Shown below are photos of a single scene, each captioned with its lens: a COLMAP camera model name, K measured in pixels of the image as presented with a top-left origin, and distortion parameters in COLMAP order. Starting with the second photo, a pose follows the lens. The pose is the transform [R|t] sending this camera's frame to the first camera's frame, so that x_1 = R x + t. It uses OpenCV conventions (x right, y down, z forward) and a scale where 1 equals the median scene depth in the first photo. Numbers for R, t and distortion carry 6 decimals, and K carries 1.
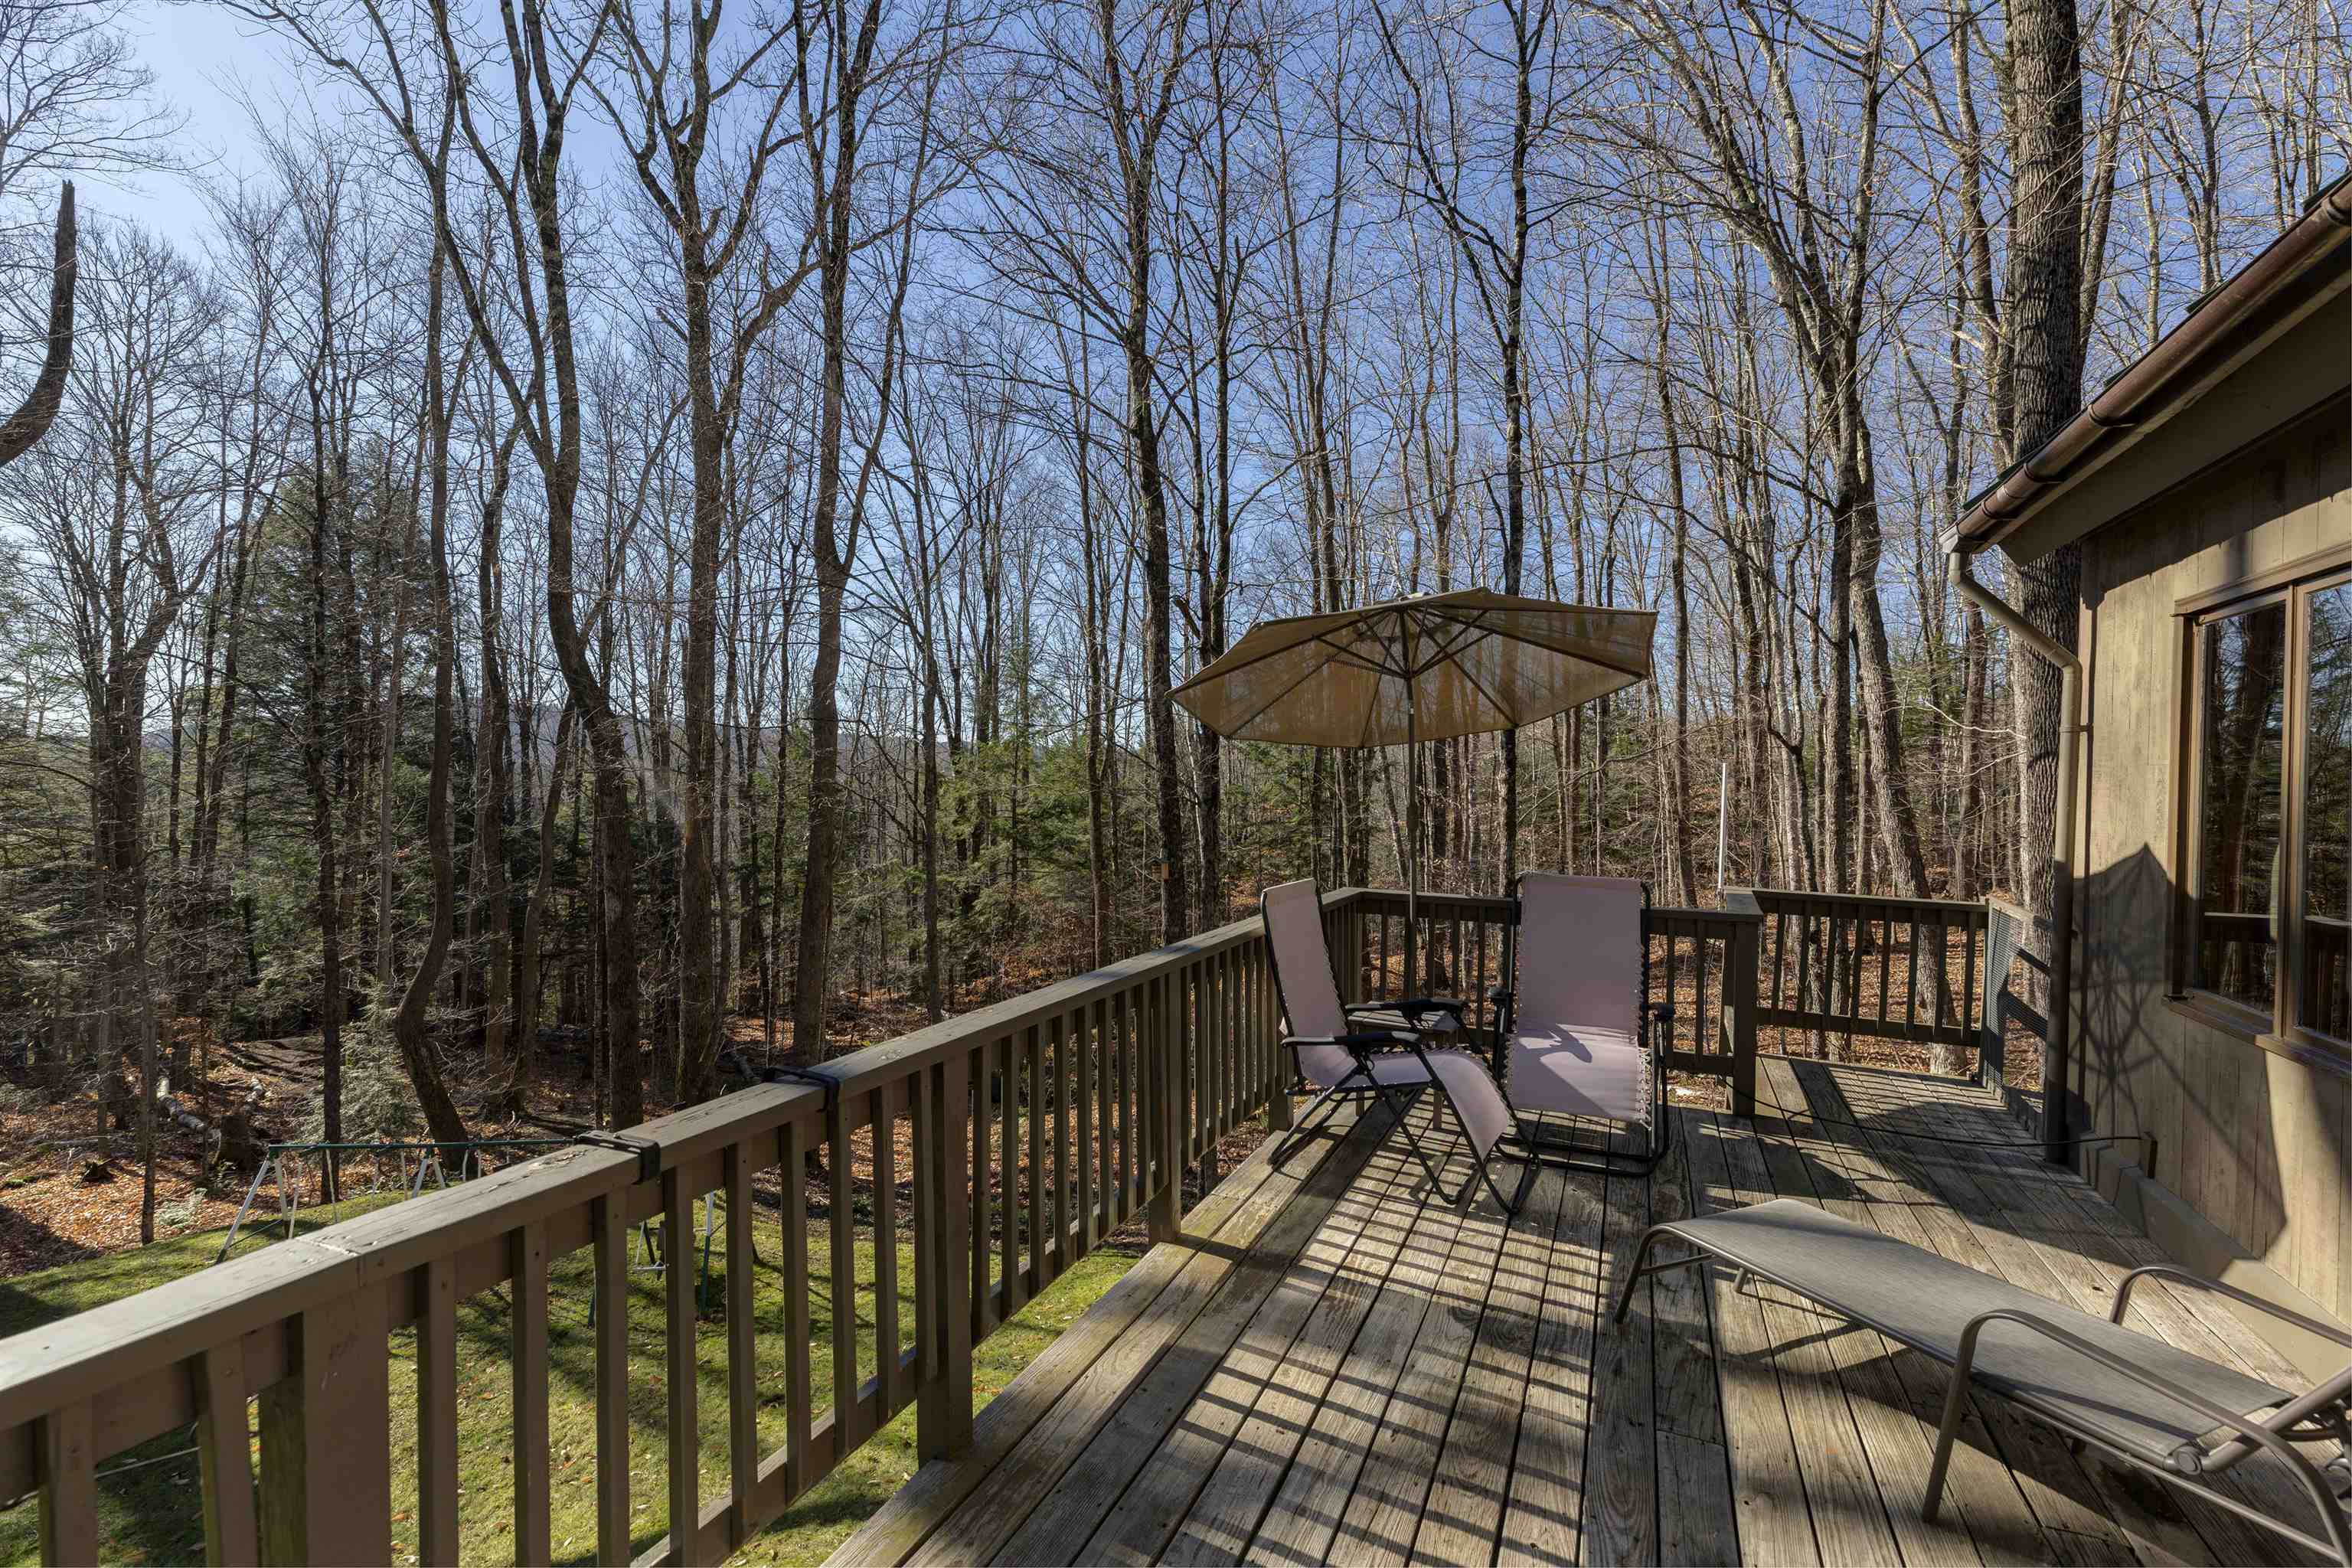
lens RADIAL K [[1037.7, 0, 1173.7], [0, 1037.7, 805.6], [0, 0, 1]] dist [-0.001337, -0.000346]
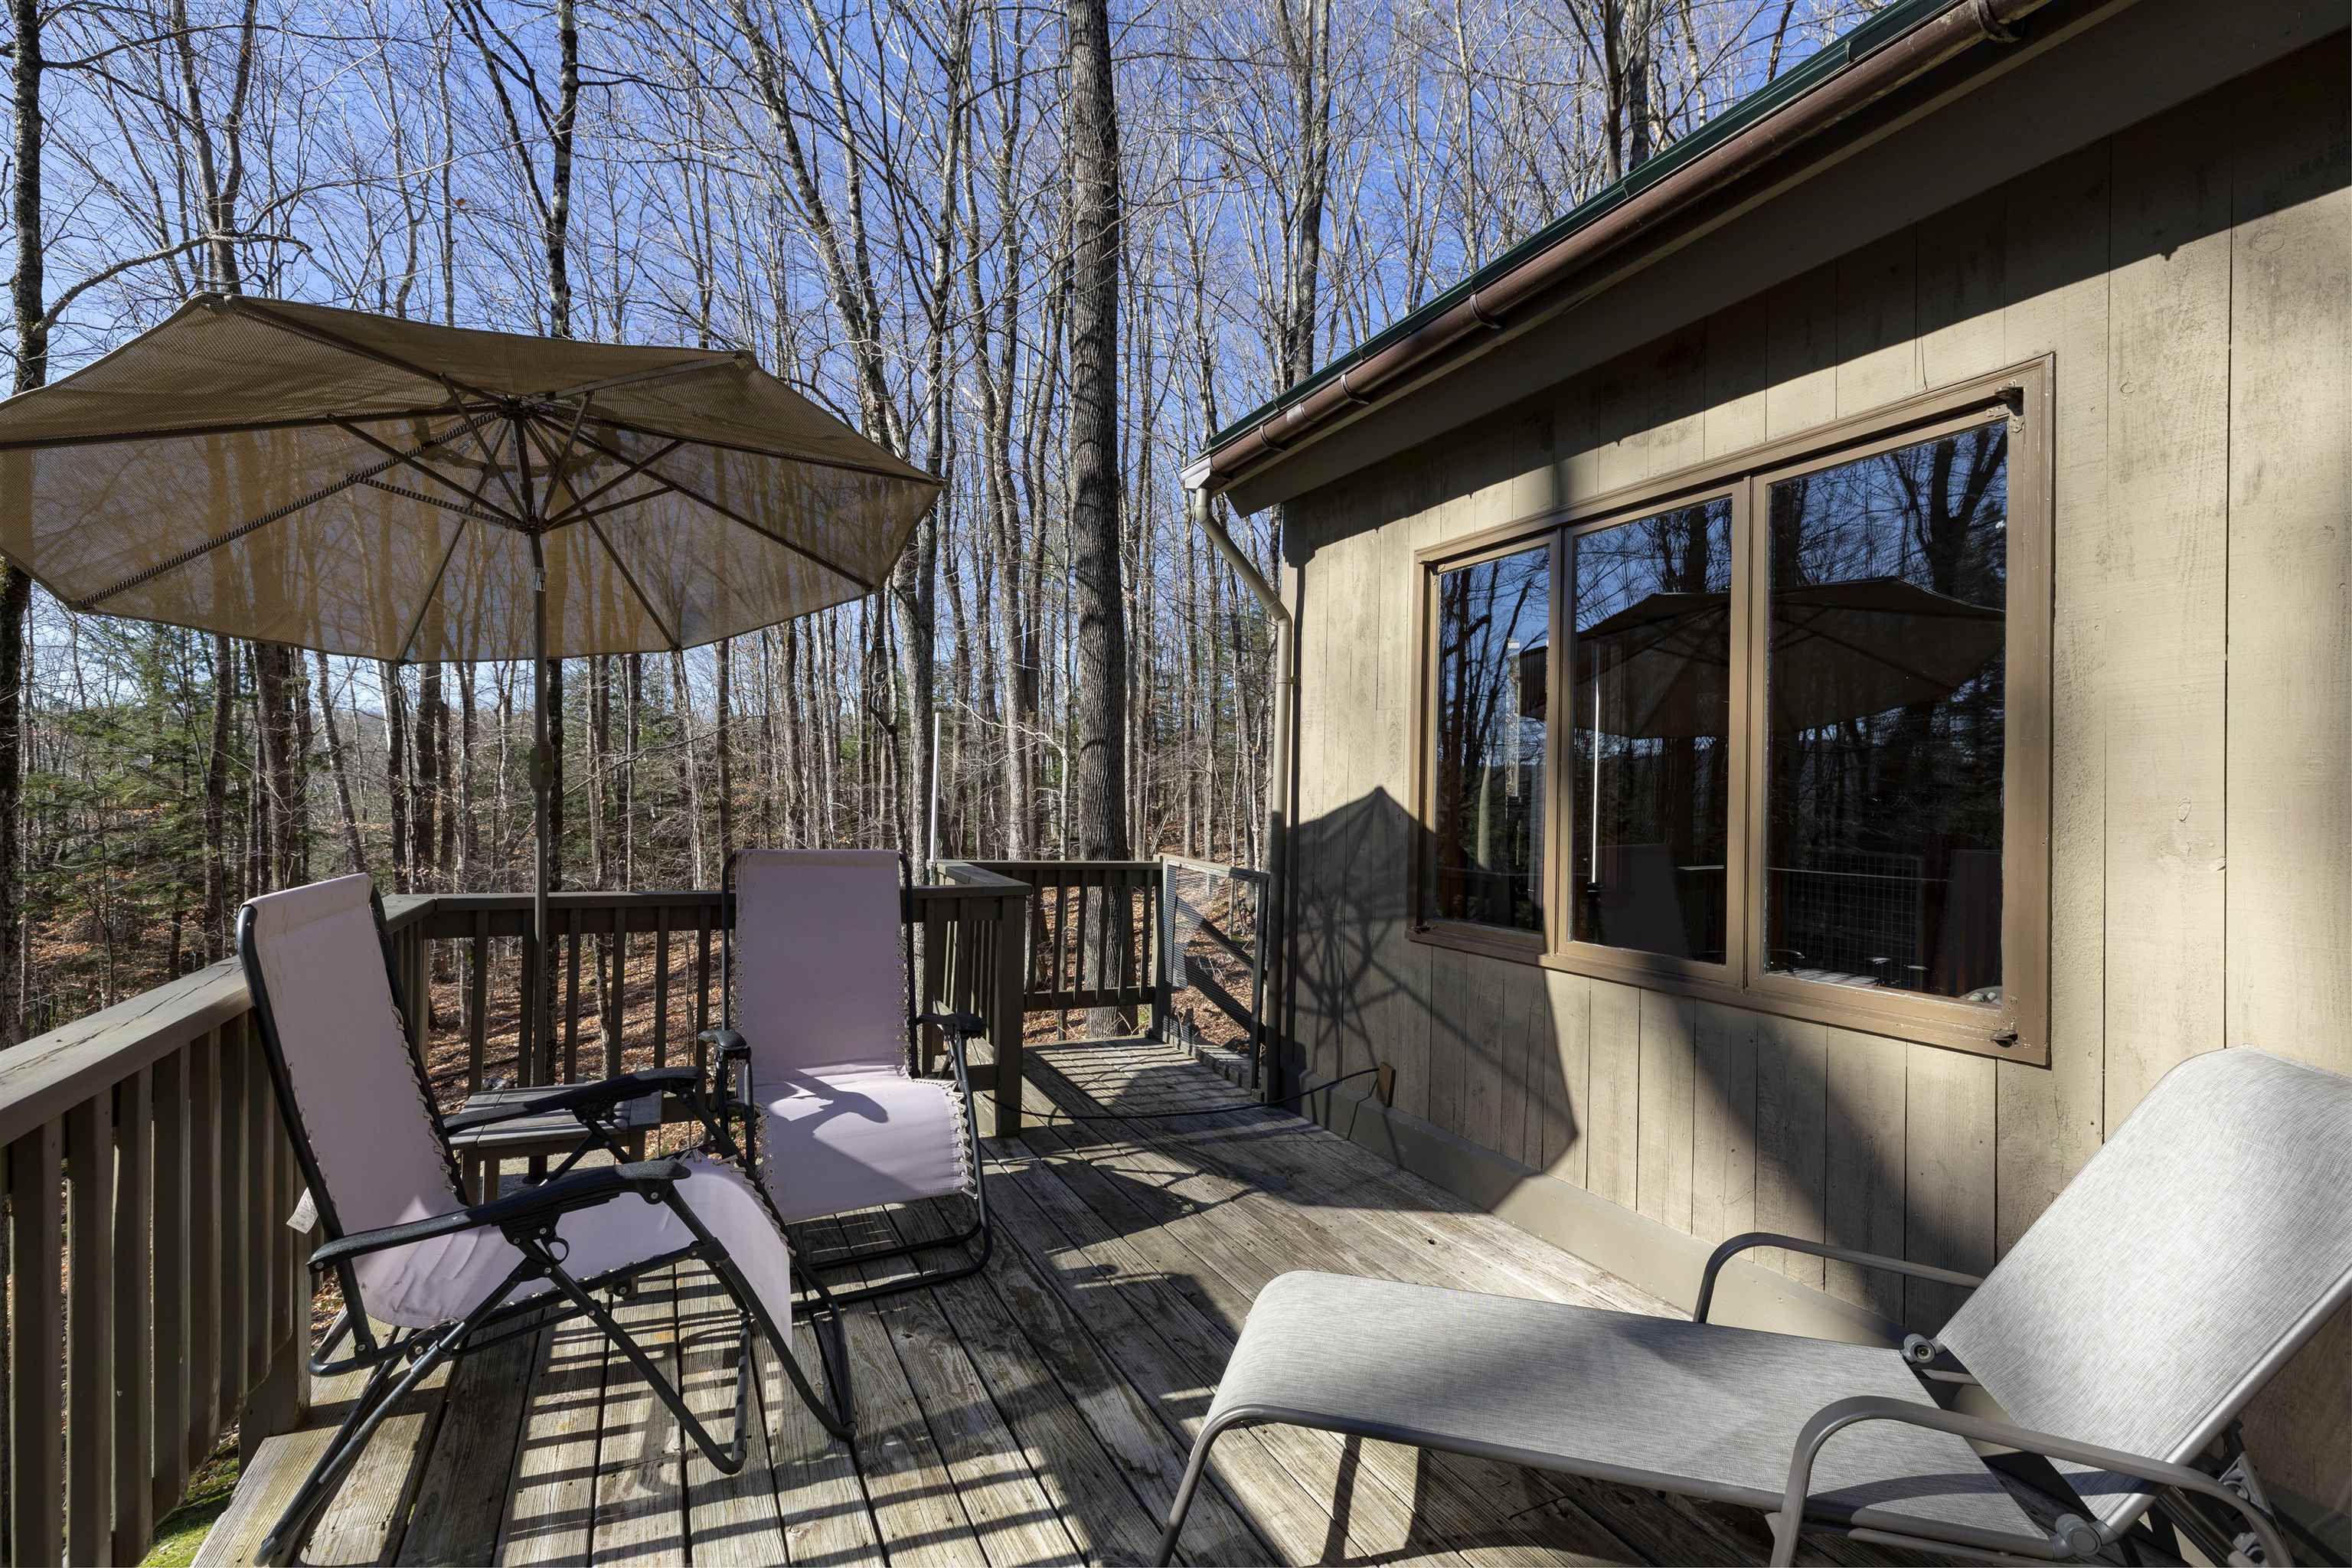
lens RADIAL K [[1037.7, 0, 1173.7], [0, 1037.7, 805.6], [0, 0, 1]] dist [-0.001337, -0.000346]
pose [[0.633386, -0.007085, 0.773804, 0.004920], [0.005779, 0.999974, 0.004425, 0.045015], [-0.773815, 0.001669, 0.633410, 0.450594]]
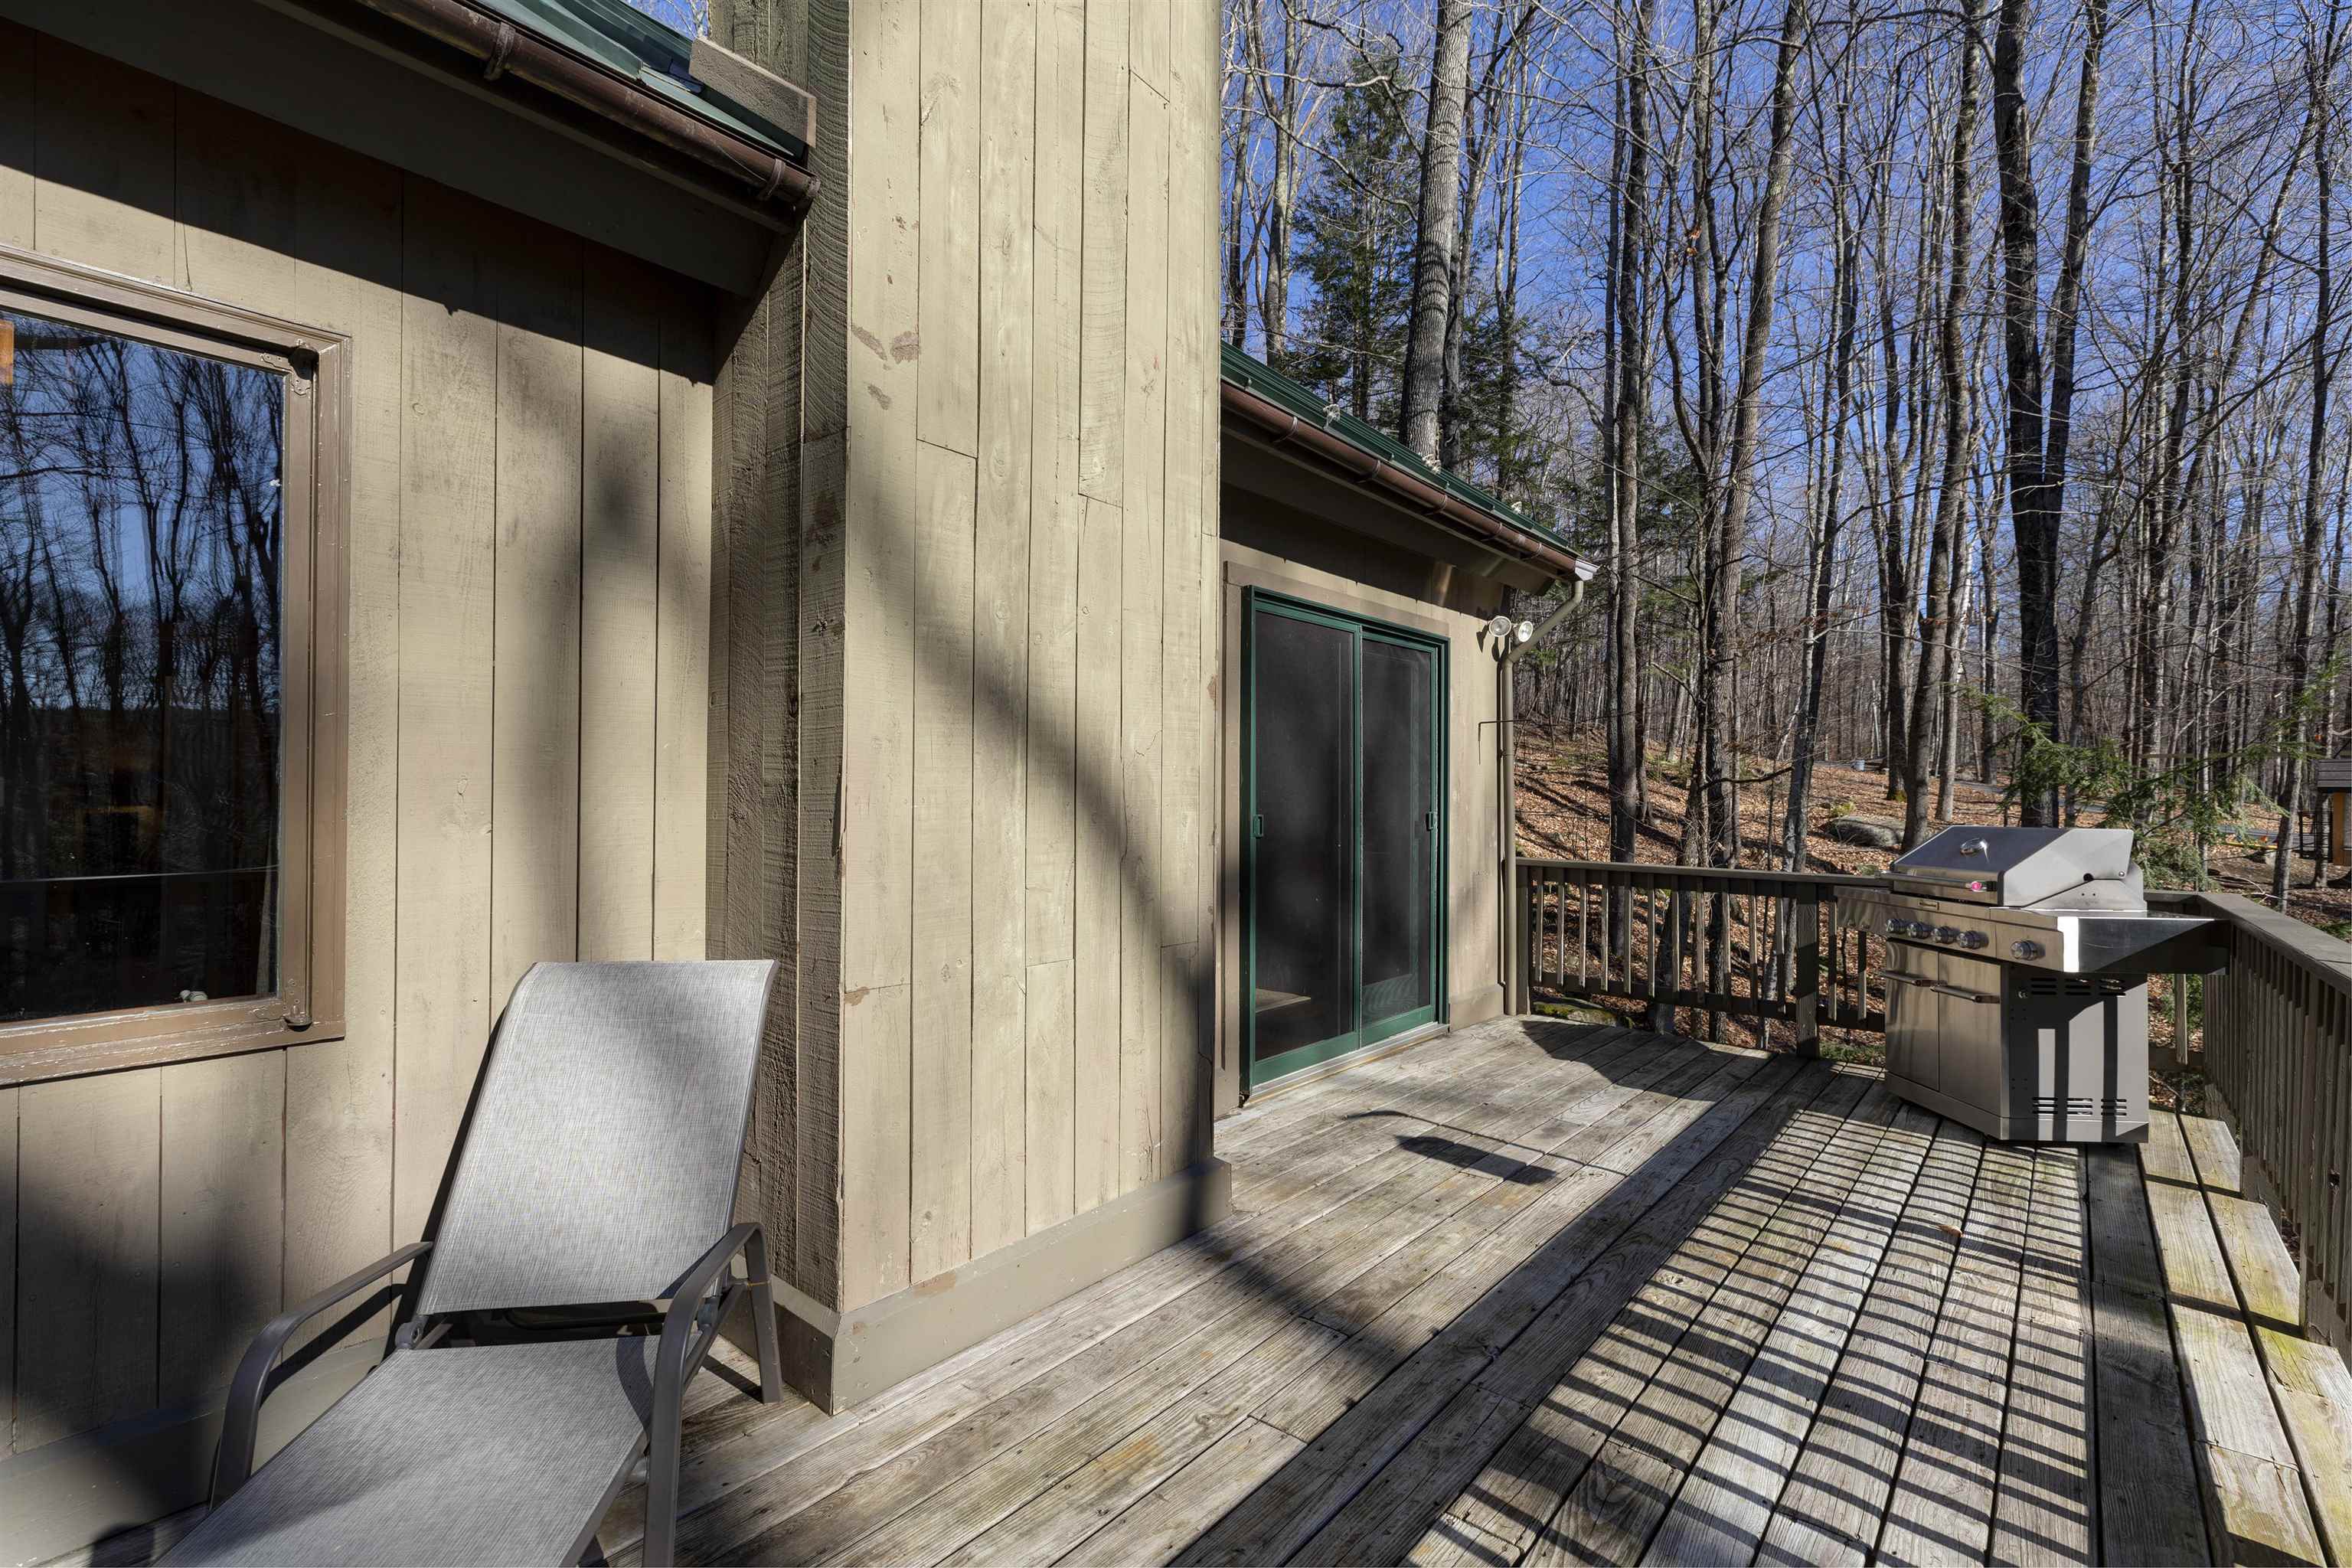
lens RADIAL K [[948.9, 0, 1168.7], [0, 948.9, 784.3], [0, 0, 1]] dist [-0.000718, -0.000129]
pose [[-0.941890, -0.016569, 0.335513, 0.457306], [-0.012885, 0.999830, 0.013202, 0.024053], [-0.335675, 0.008112, -0.941943, 1.573070]]
